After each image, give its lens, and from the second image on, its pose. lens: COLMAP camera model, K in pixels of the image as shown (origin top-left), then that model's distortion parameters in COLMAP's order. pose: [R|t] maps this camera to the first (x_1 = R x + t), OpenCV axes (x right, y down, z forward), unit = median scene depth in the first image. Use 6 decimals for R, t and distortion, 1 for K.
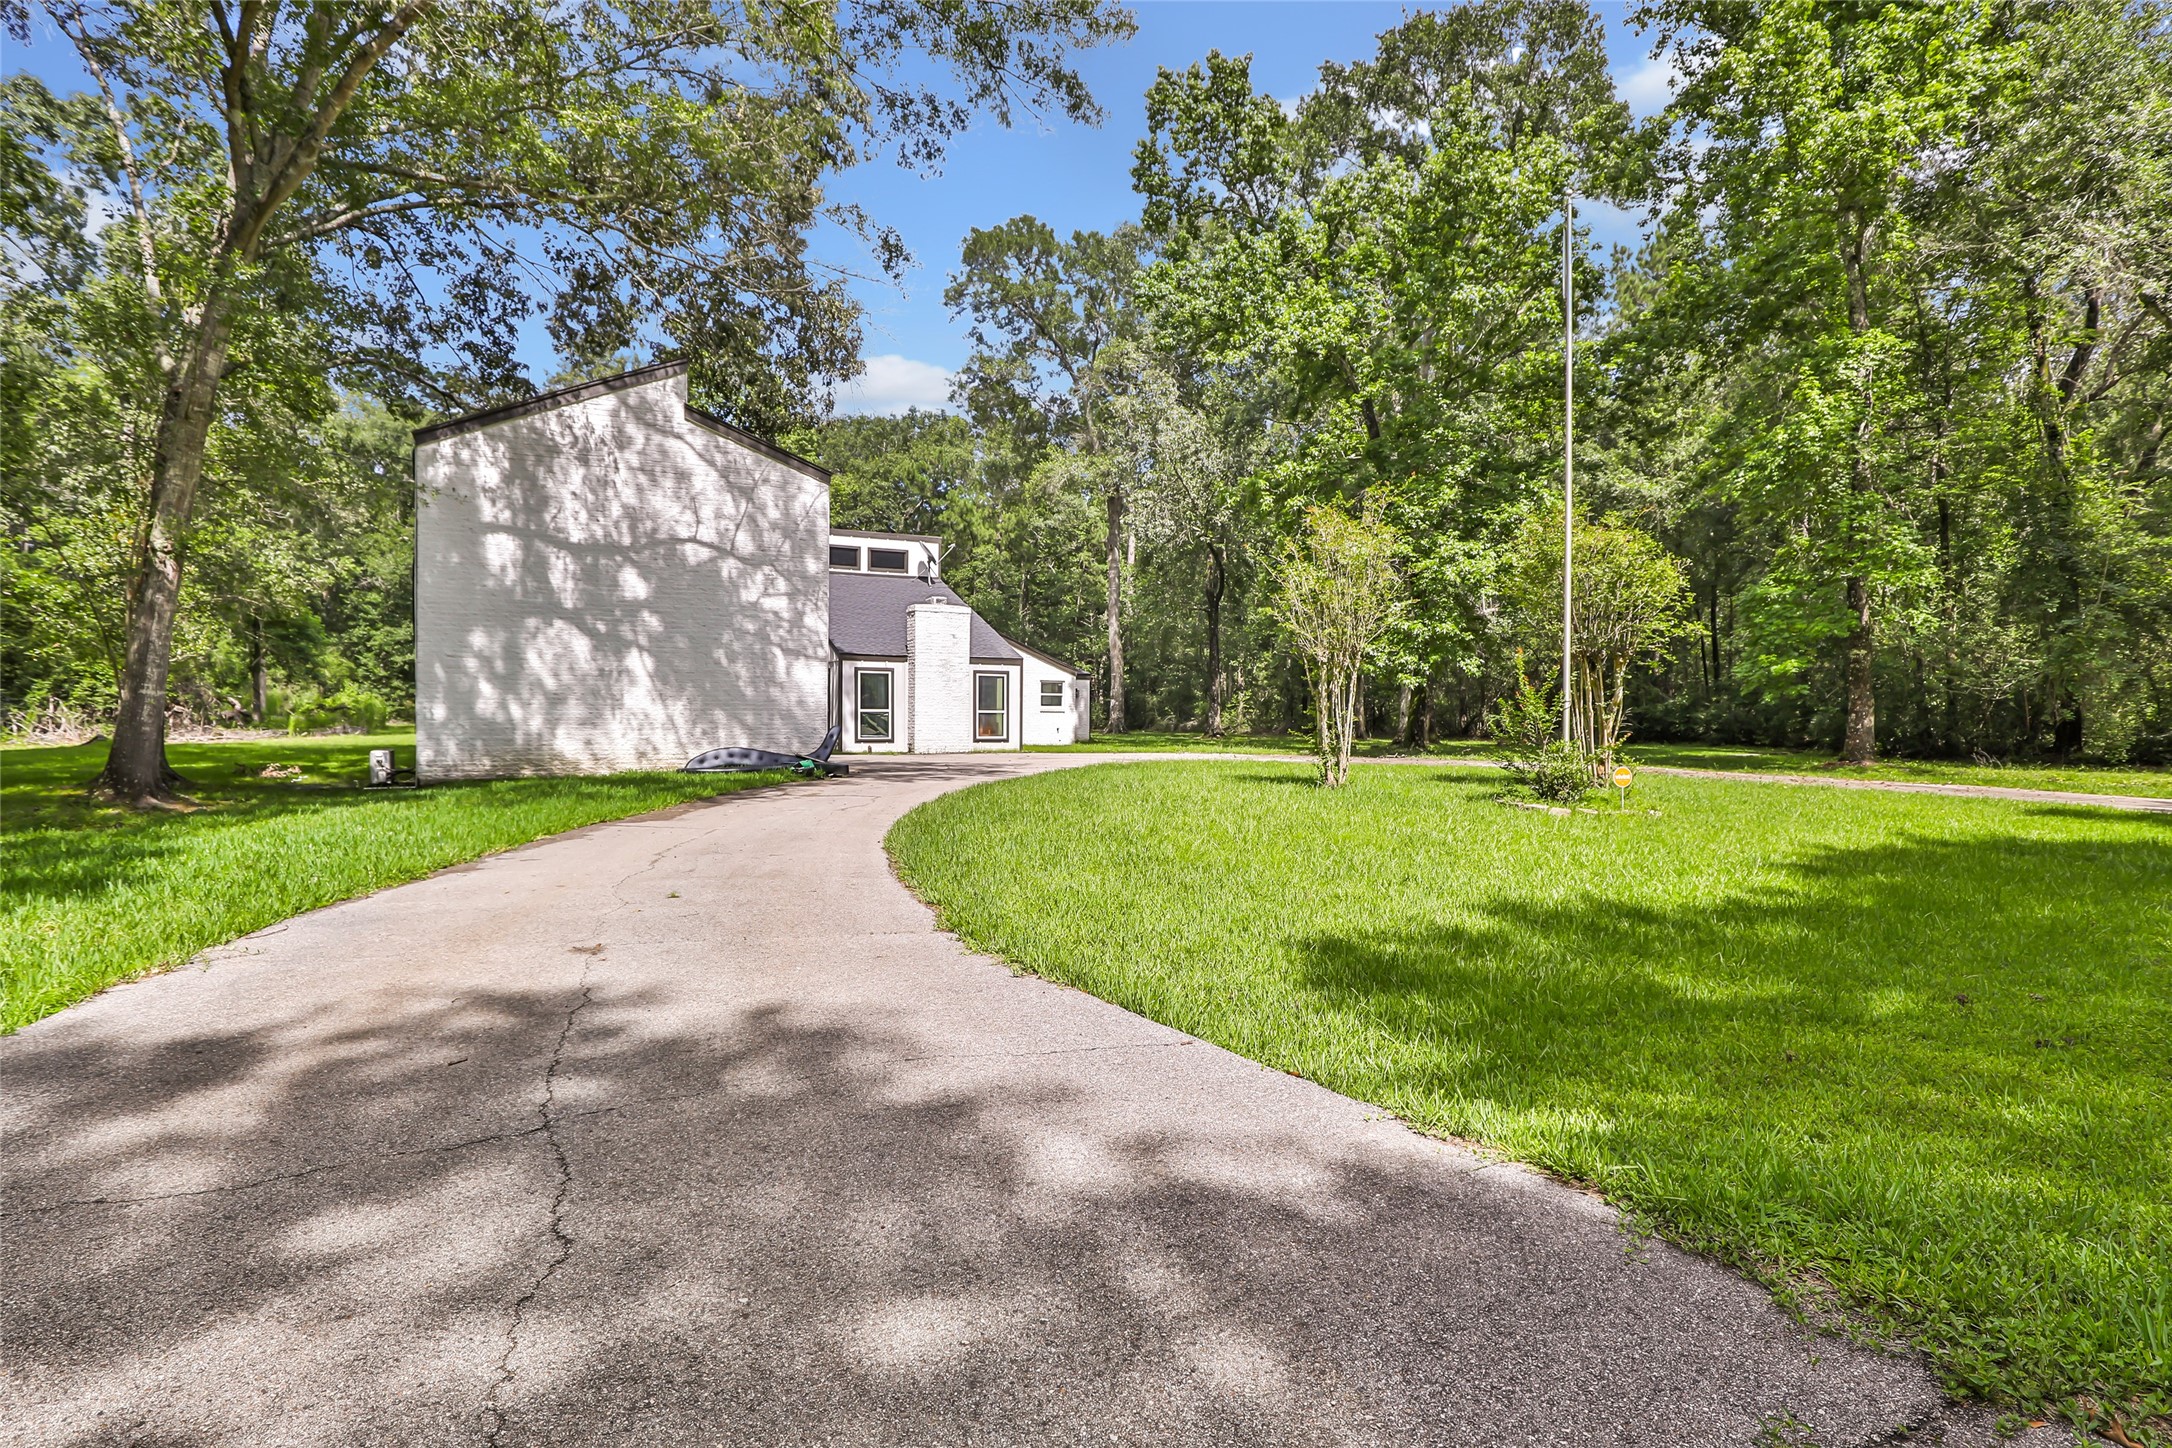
lens RADIAL K [[1118.1, 0, 1087.7], [0, 1118.1, 757.4], [0, 0, 1]] dist [-0.016033, -0.000327]
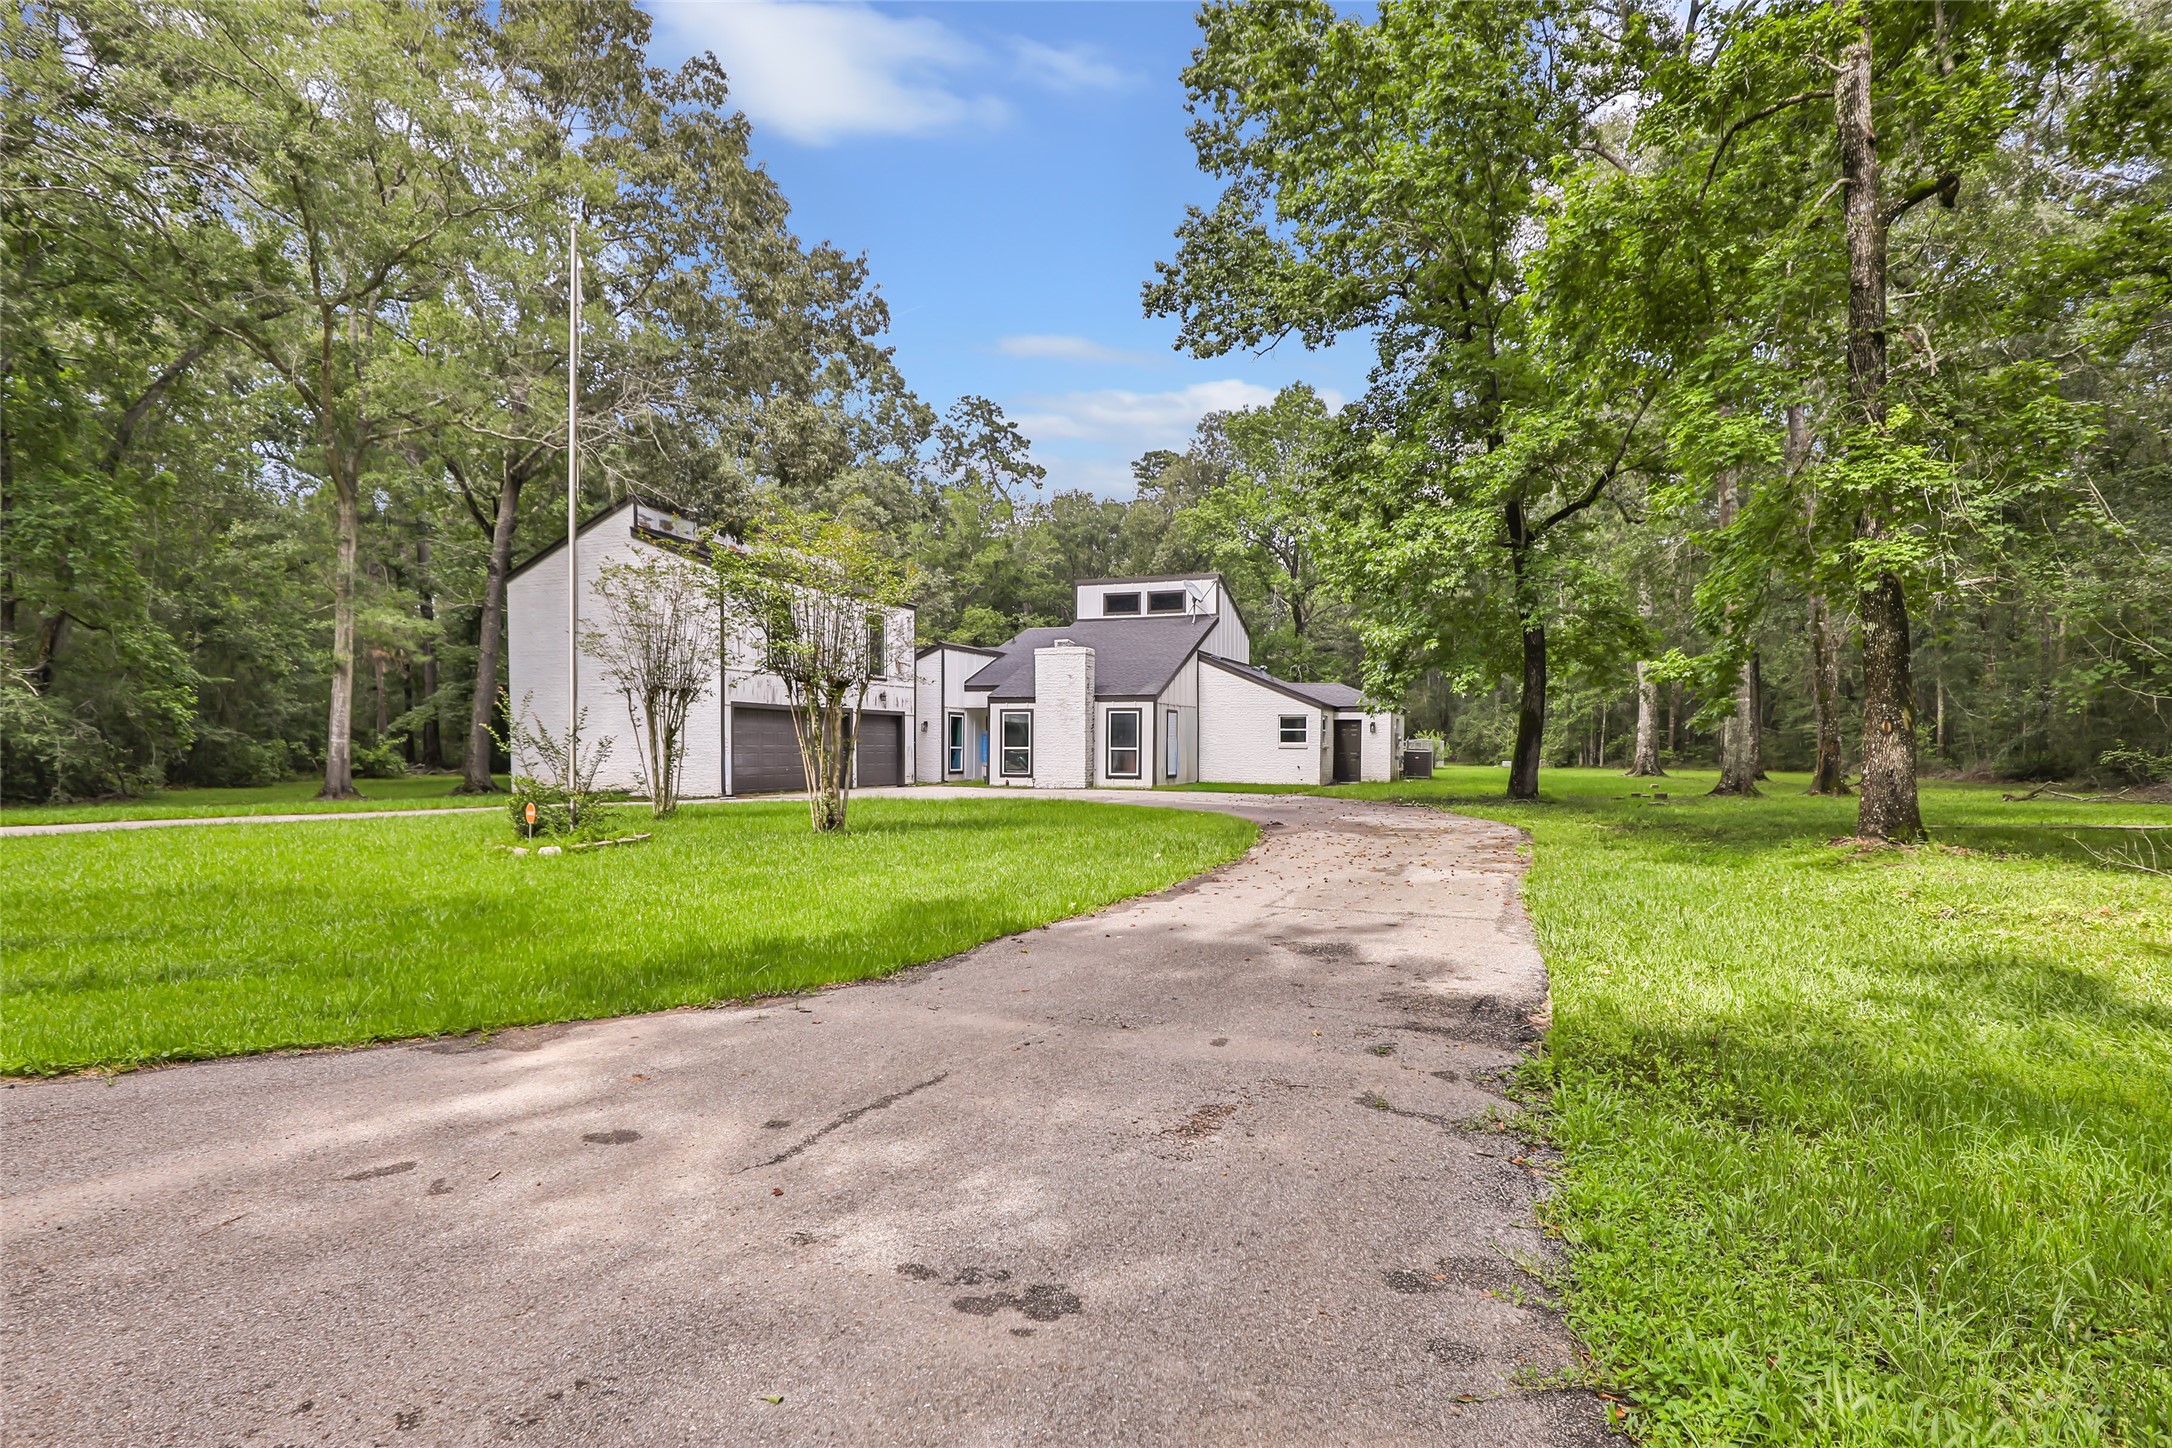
lens RADIAL K [[1143.7, 0, 1086.7], [0, 1143.7, 799.3], [0, 0, 1]] dist [-0.002242, -0.000137]
pose [[0.679230, 0.027912, -0.733394, 1.060756], [-0.026947, 0.999551, 0.013085, -0.012267], [0.733430, 0.010875, 0.679678, 0.446691]]
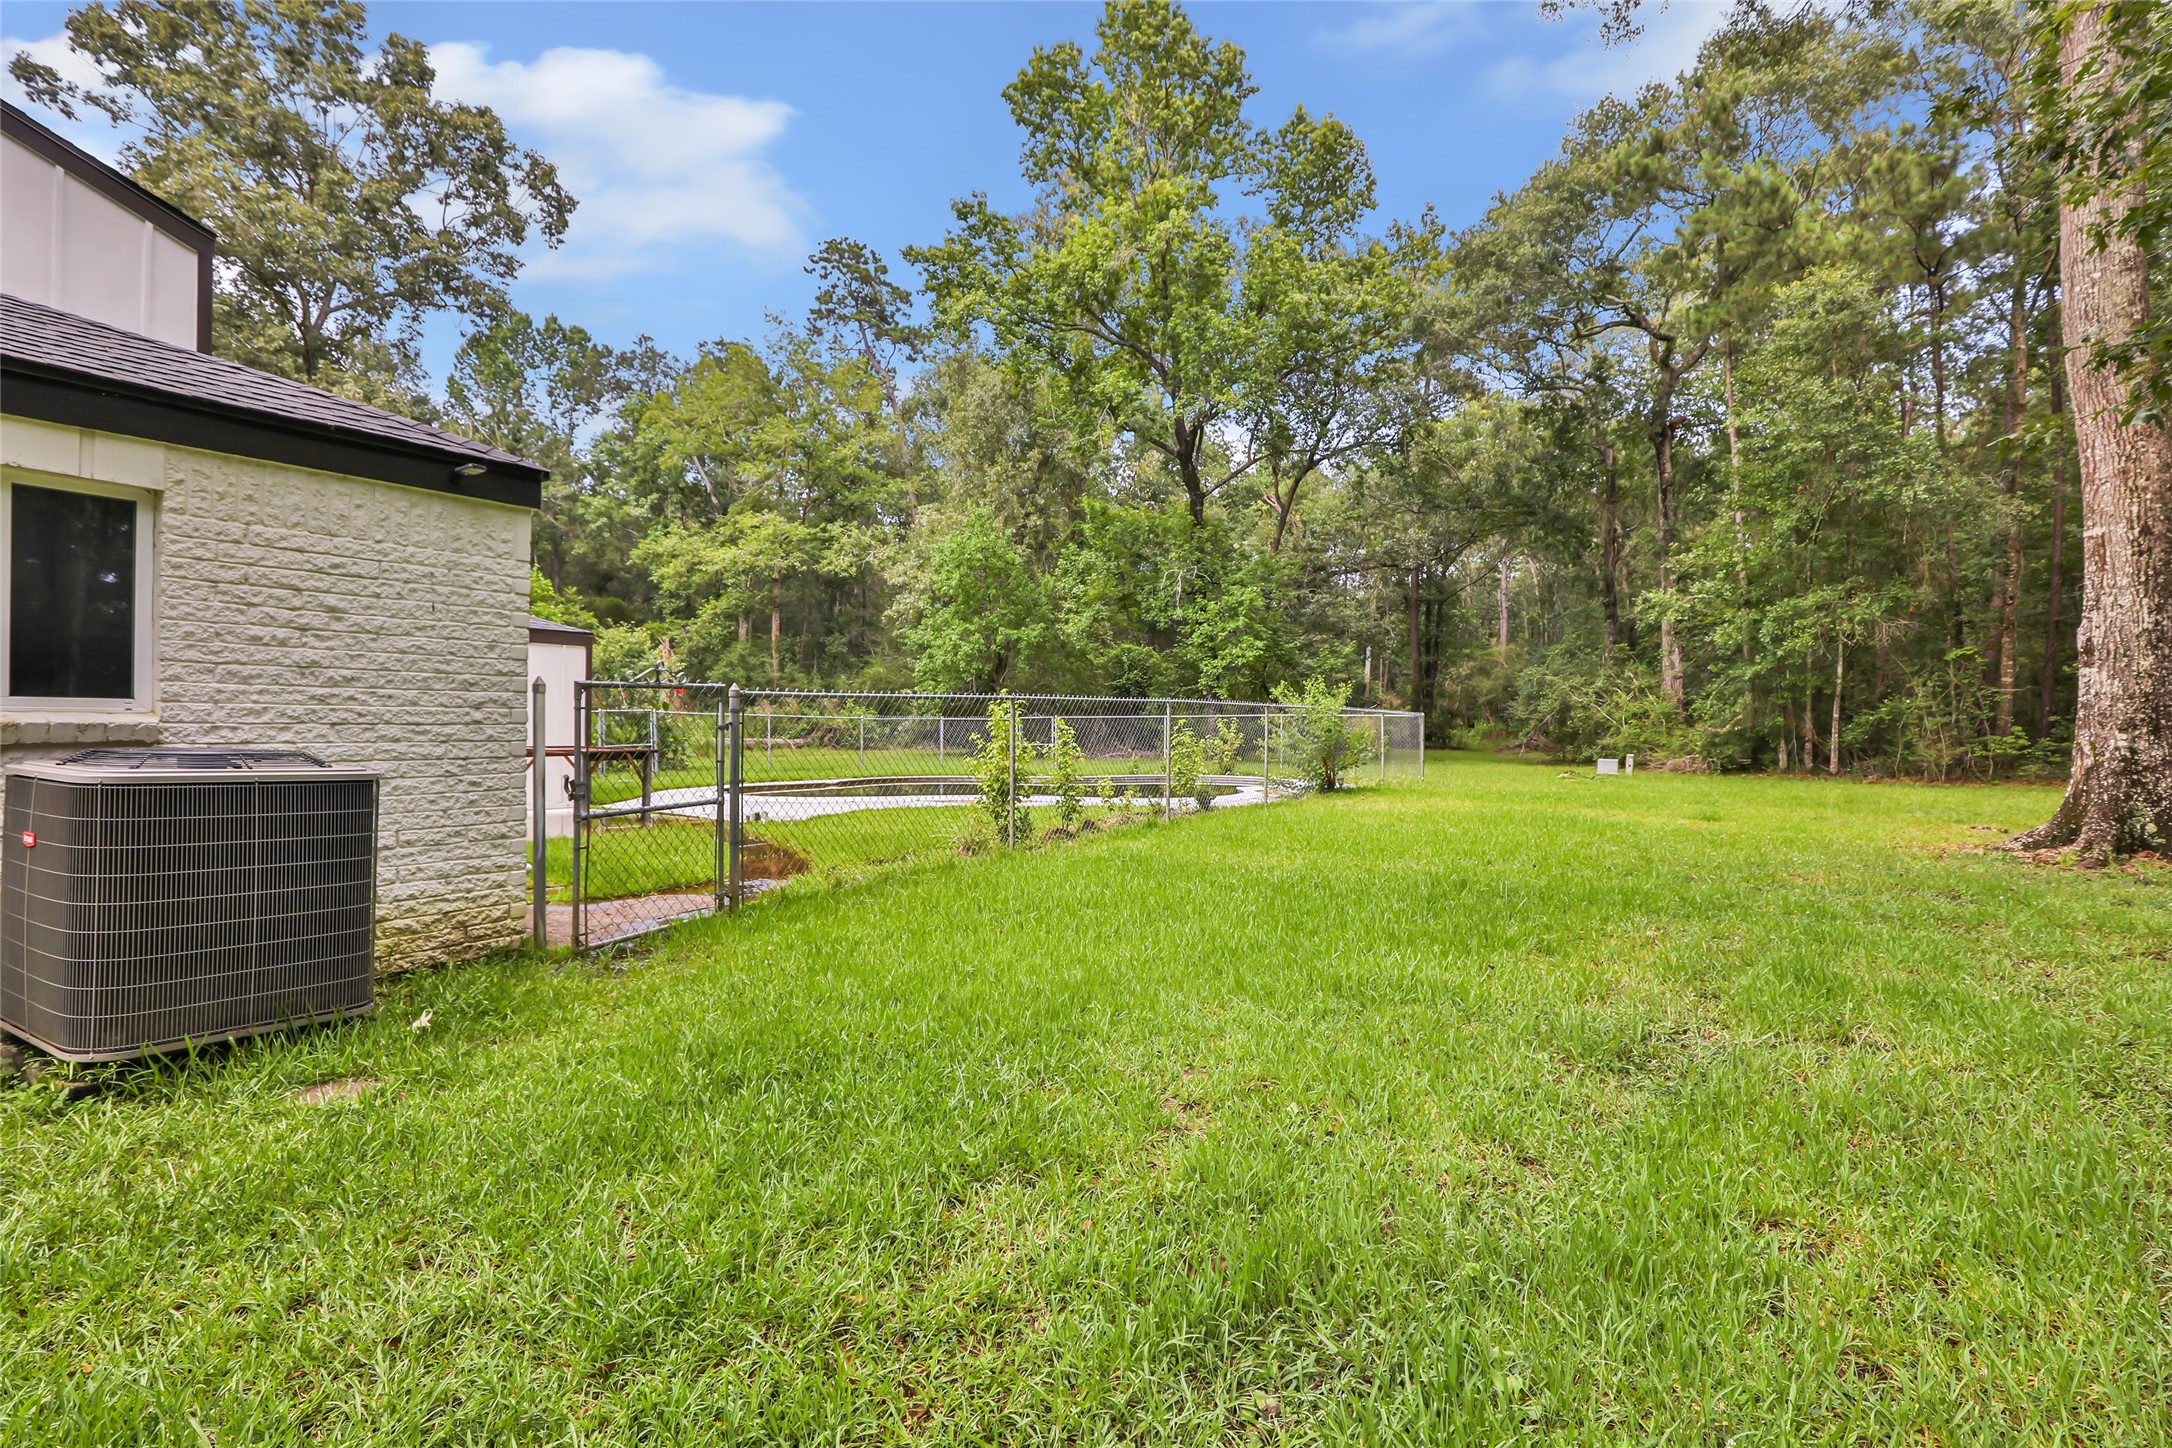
lens RADIAL K [[1065.6, 0, 1086.0], [0, 1065.6, 724.0], [0, 0, 1]] dist [-0.020958, 0.000038]
pose [[0.554351, -0.011320, -0.832206, 0.232257], [-0.031987, 0.998879, -0.034895, -0.087122], [0.831668, 0.045964, 0.553367, 2.247897]]
